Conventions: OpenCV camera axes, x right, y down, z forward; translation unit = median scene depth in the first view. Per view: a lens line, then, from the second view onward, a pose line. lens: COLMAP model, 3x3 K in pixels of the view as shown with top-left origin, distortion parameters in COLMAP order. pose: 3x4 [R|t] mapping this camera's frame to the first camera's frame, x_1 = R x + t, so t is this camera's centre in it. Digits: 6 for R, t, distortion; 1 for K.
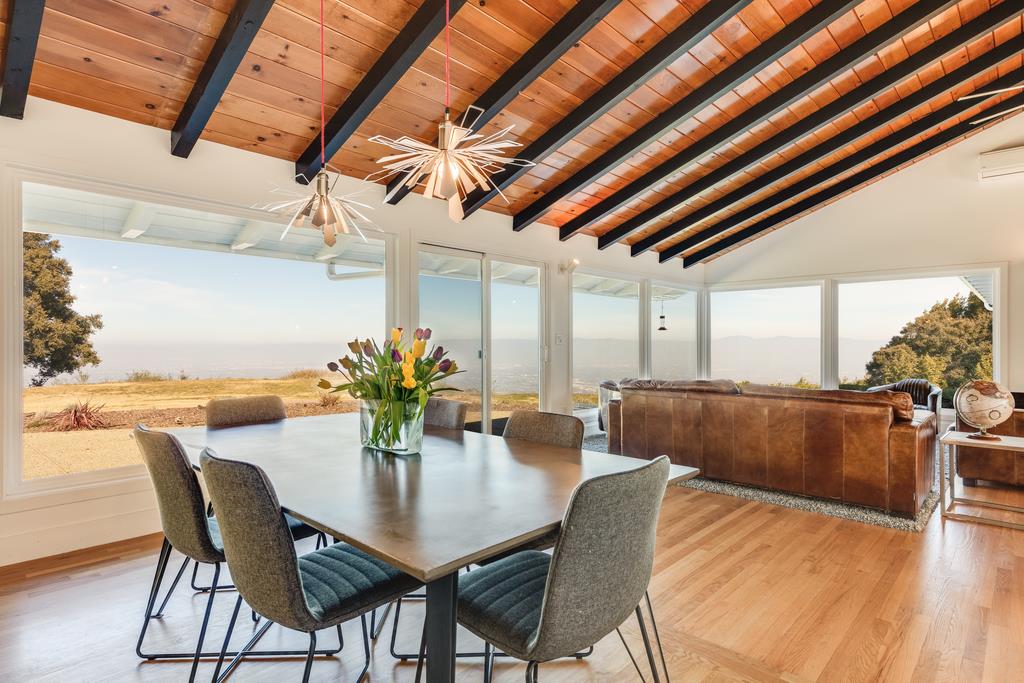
lens RADIAL K [[551.4, 0, 510.6], [0, 551.4, 344.0], [0, 0, 1]] dist [0.019668, 0.002355]
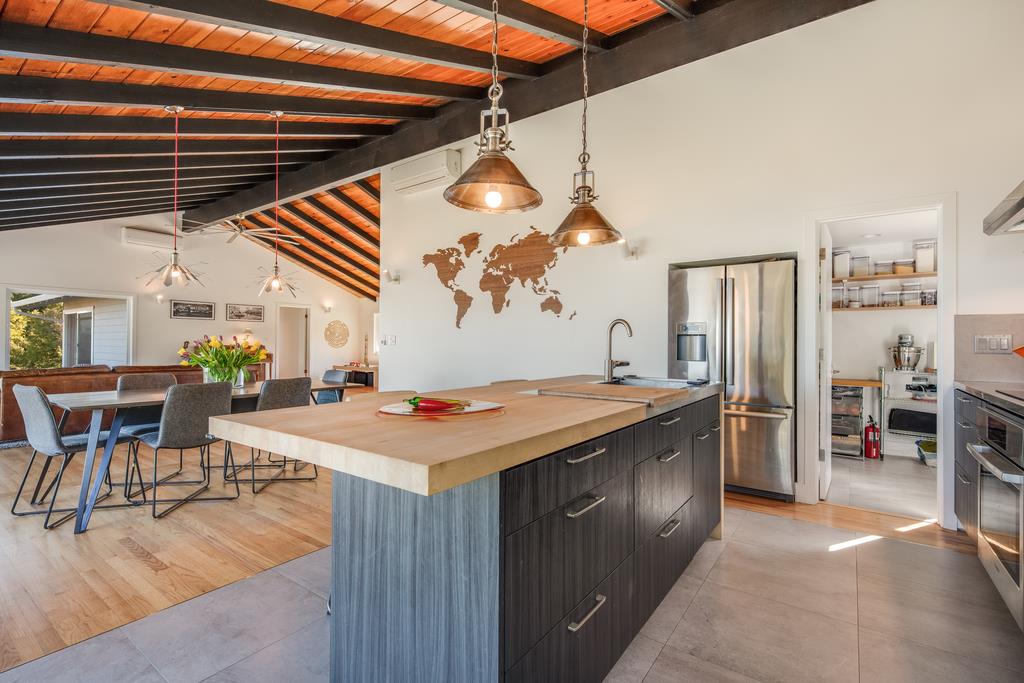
lens RADIAL K [[461.0, 0, 521.4], [0, 461.0, 341.2], [0, 0, 1]] dist [-0.000304, 0.000012]
pose [[-0.136919, -0.001415, 0.990581, -1.241495], [-0.003076, 0.999995, 0.001004, -0.006882], [-0.990577, -0.002910, -0.136923, 0.021935]]
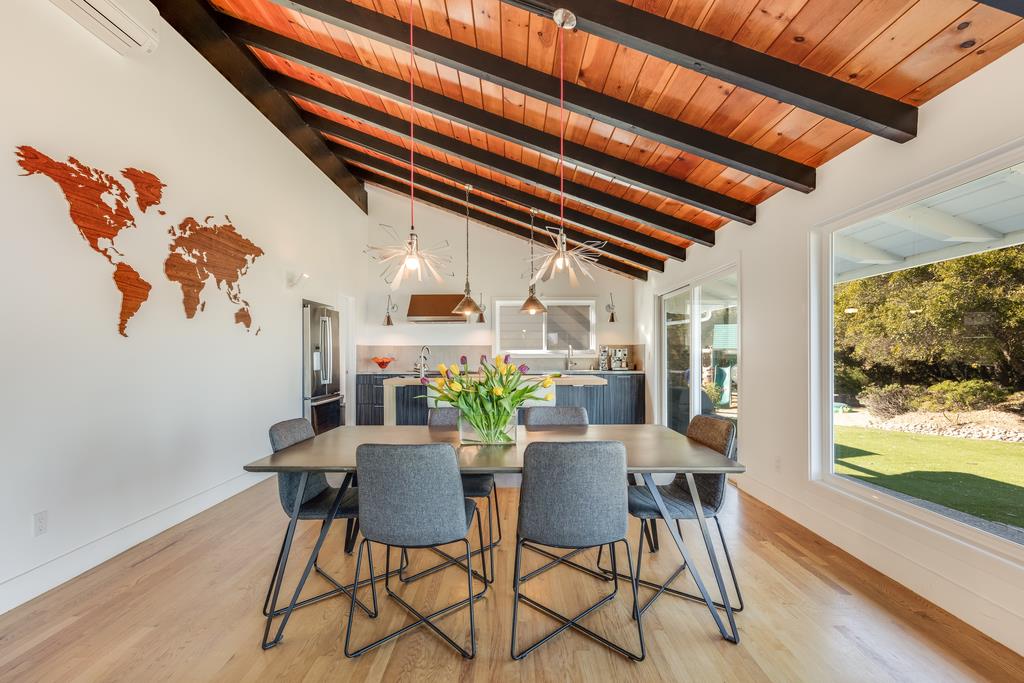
lens RADIAL K [[461.0, 0, 512.9], [0, 461.0, 355.1], [0, 0, 1]] dist [-0.000304, 0.000012]
pose [[-0.730262, -0.000744, -0.683167, 0.281111], [-0.004507, 0.999983, 0.003730, -0.020719], [0.683153, 0.005803, -0.730253, 1.024263]]
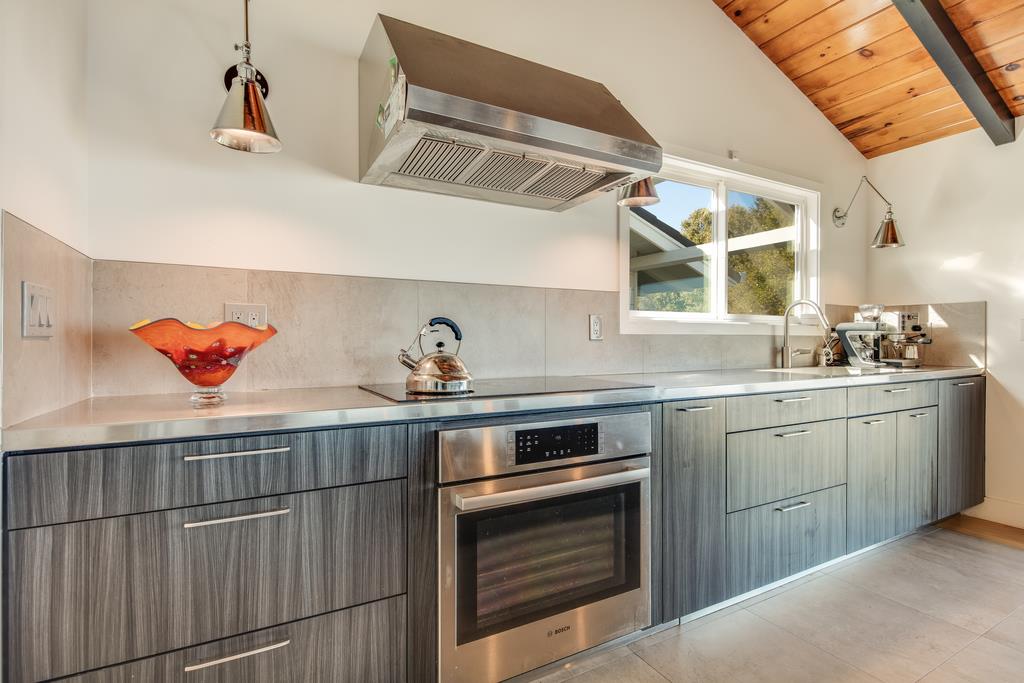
lens RADIAL K [[476.0, 0, 514.8], [0, 476.0, 343.6], [0, 0, 1]] dist [0.003866, -0.000850]
pose [[-0.309058, 0.000666, -0.951043, -0.409565], [-0.005520, 0.999982, 0.002494, 0.012608], [0.951027, 0.006021, -0.309048, -0.506264]]
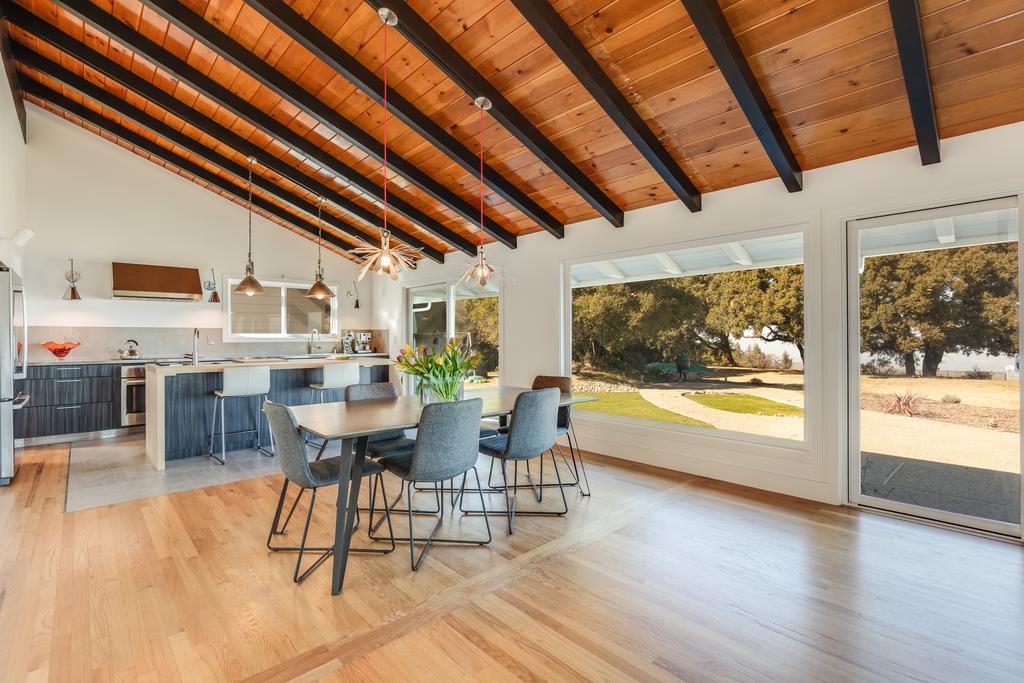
lens RADIAL K [[461.0, 0, 508.8], [0, 461.0, 339.7], [0, 0, 1]] dist [-0.000304, 0.000012]
pose [[-0.069570, 0.000281, -0.997577, 0.708854], [-0.004625, 0.999989, 0.000604, -0.016218], [0.997566, 0.004655, -0.069568, 0.716574]]
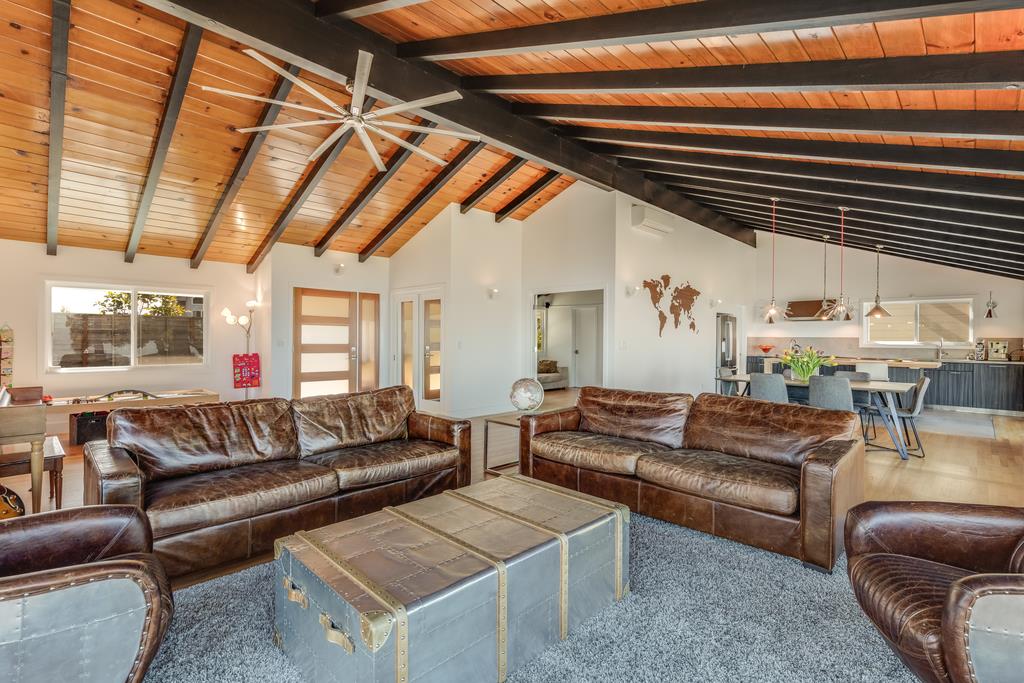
lens RADIAL K [[461.0, 0, 513.6], [0, 461.0, 338.6], [0, 0, 1]] dist [-0.000304, 0.000012]
pose [[-0.999231, -0.012391, 0.037212, 0.833891], [-0.012172, 0.999907, 0.006121, -0.042053], [-0.037285, 0.005663, -0.999289, 2.191291]]
